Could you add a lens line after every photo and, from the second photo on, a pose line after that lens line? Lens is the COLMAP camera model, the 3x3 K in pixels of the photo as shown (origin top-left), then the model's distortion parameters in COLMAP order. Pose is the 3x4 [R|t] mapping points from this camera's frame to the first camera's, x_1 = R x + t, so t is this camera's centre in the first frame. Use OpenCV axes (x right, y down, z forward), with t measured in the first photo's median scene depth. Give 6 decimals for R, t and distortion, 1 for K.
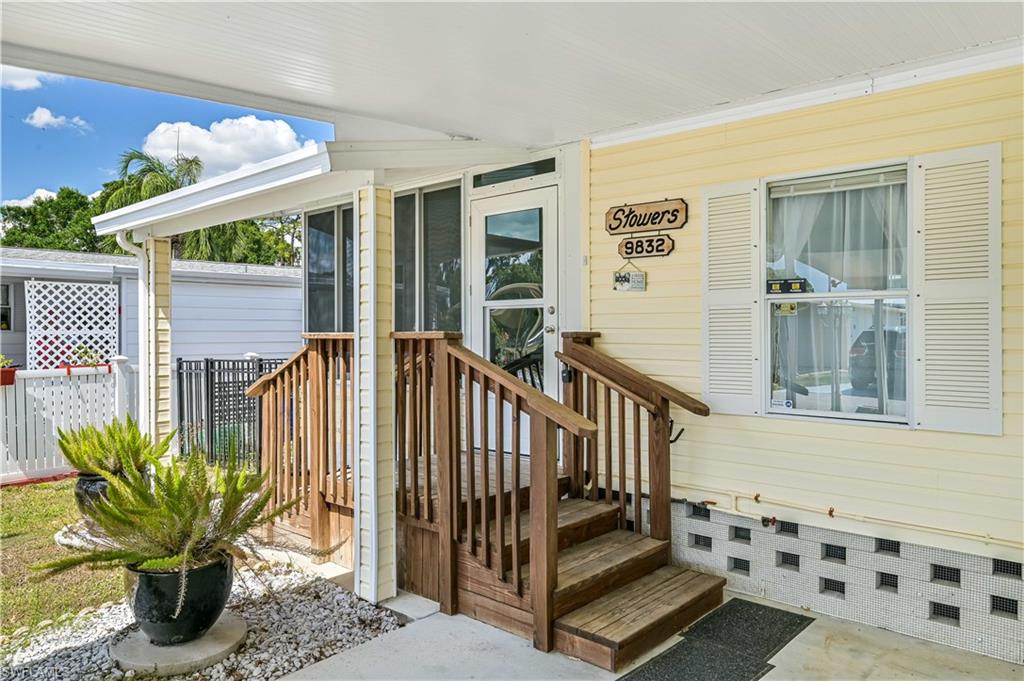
lens RADIAL K [[693.0, 0, 512.0], [0, 693.0, 340.5], [0, 0, 1]] dist [0.001799, 0.000380]
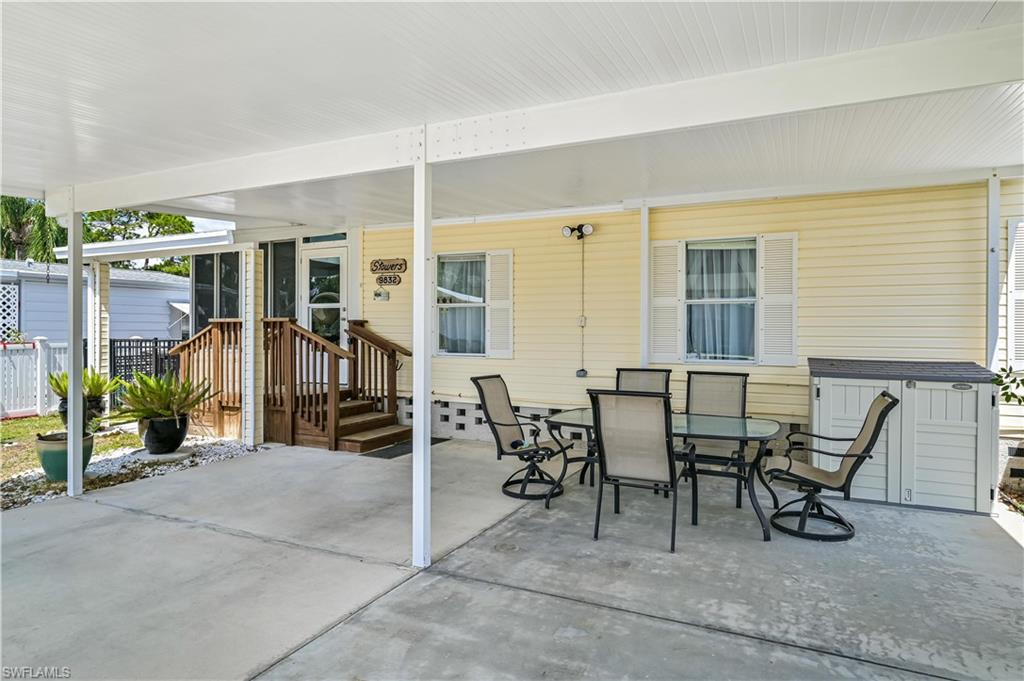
lens RADIAL K [[601.9, 0, 509.0], [0, 601.9, 330.1], [0, 0, 1]] dist [-0.000462, 0.000975]
pose [[0.961668, 0.005145, 0.274169, 0.044257], [-0.002244, 0.999938, -0.010892, 0.038321], [-0.274208, 0.009859, 0.961620, -0.889764]]
